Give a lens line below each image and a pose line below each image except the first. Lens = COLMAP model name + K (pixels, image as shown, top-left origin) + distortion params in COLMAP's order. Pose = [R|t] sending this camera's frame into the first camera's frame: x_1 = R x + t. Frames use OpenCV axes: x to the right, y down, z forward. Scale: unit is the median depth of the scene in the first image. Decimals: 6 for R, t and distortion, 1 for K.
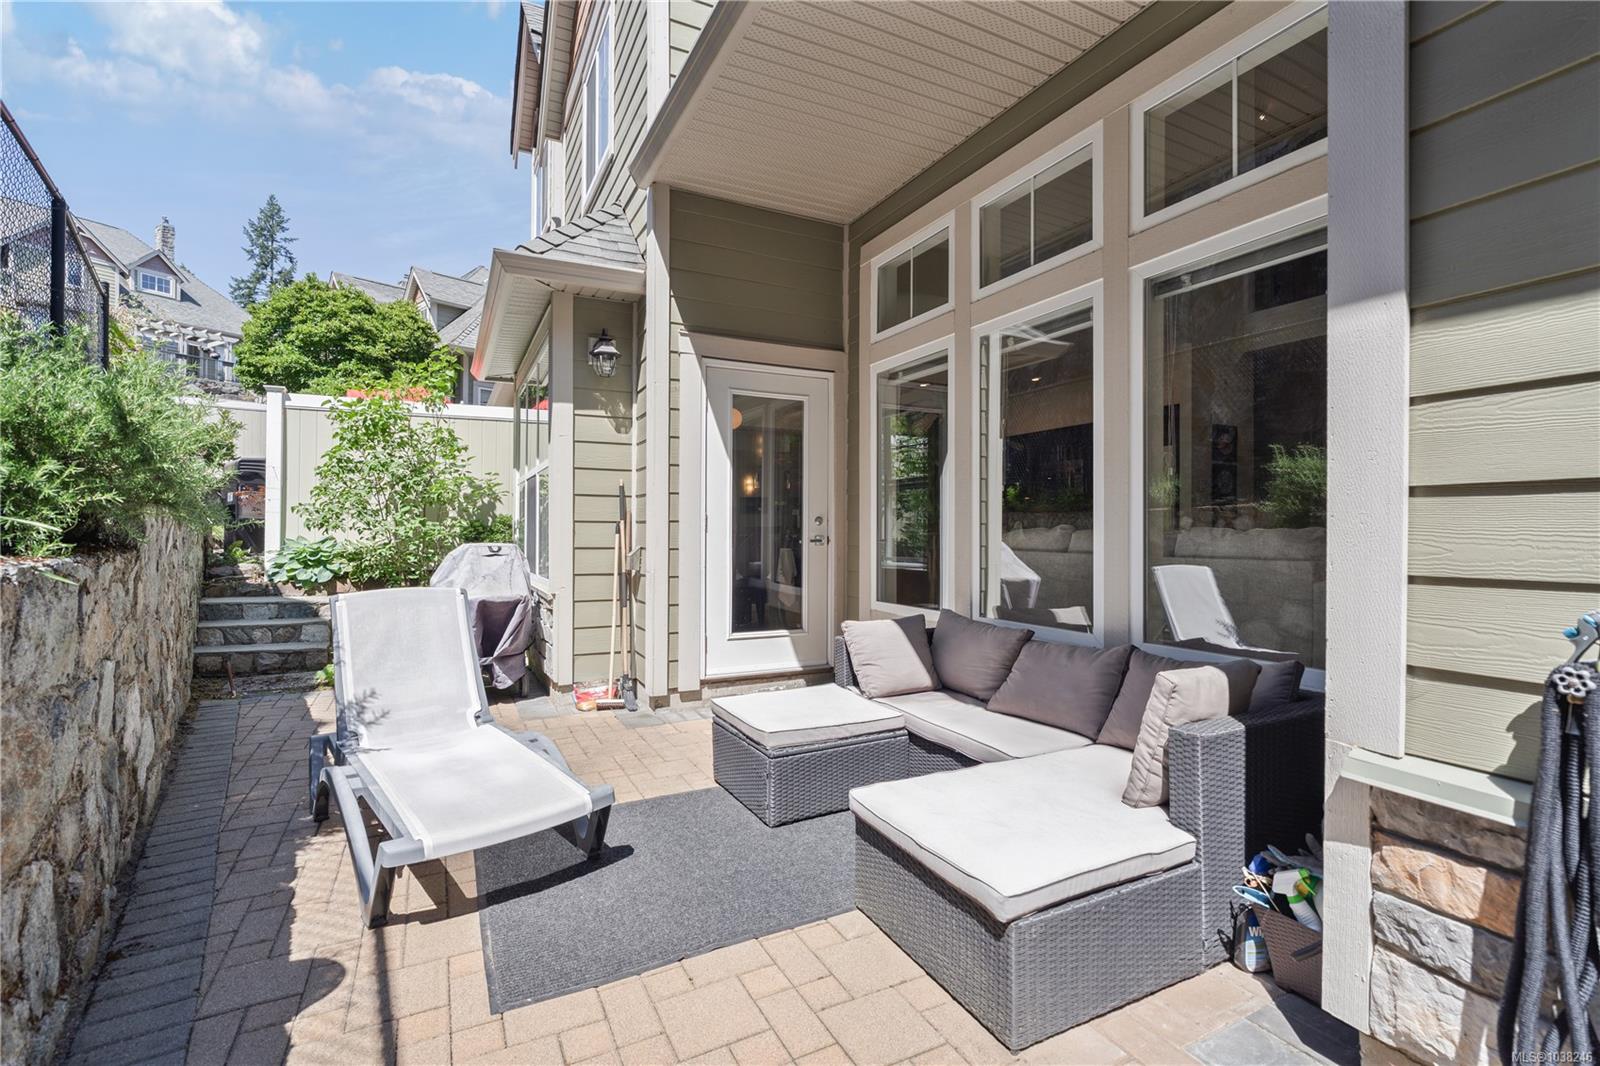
lens RADIAL K [[725.6, 0, 799.5], [0, 725.6, 535.4], [0, 0, 1]] dist [-0.003448, 0.000310]
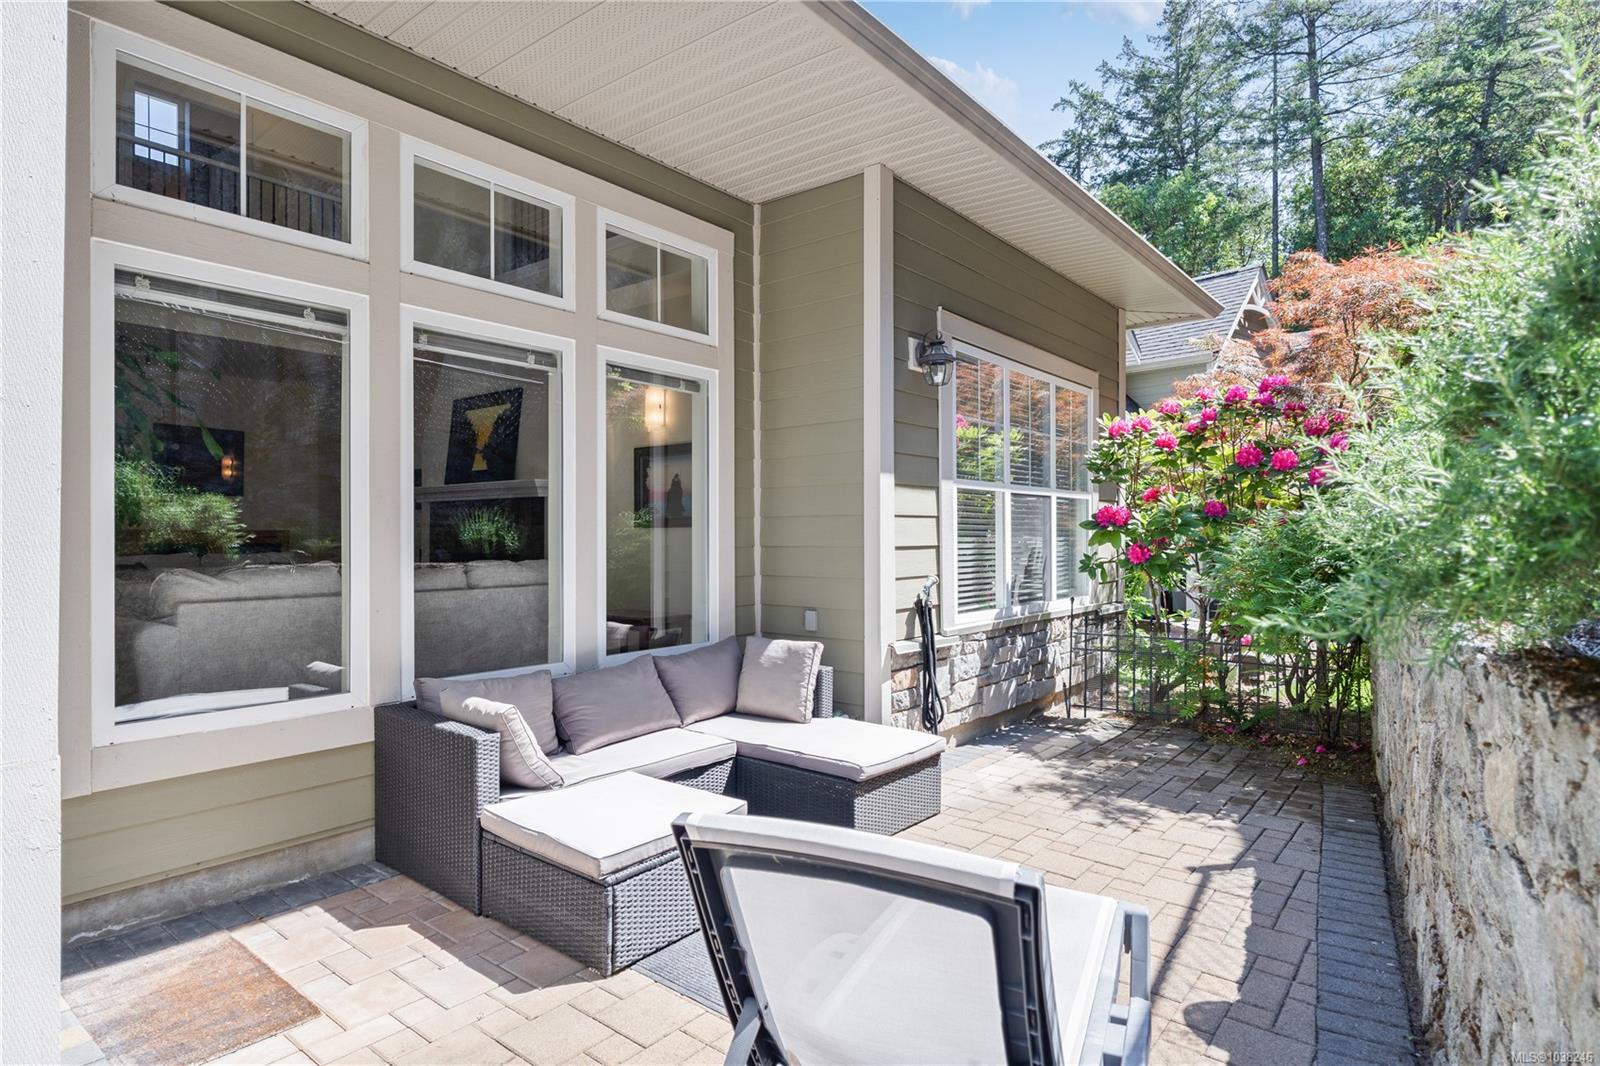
lens RADIAL K [[873.9, 0, 808.7], [0, 873.9, 534.3], [0, 0, 1]] dist [-0.003544, -0.000486]
pose [[-0.424460, -0.001312, 0.905446, -1.503685], [0.009083, 0.999942, 0.005707, -0.092556], [-0.905401, 0.010647, -0.424424, 1.975736]]
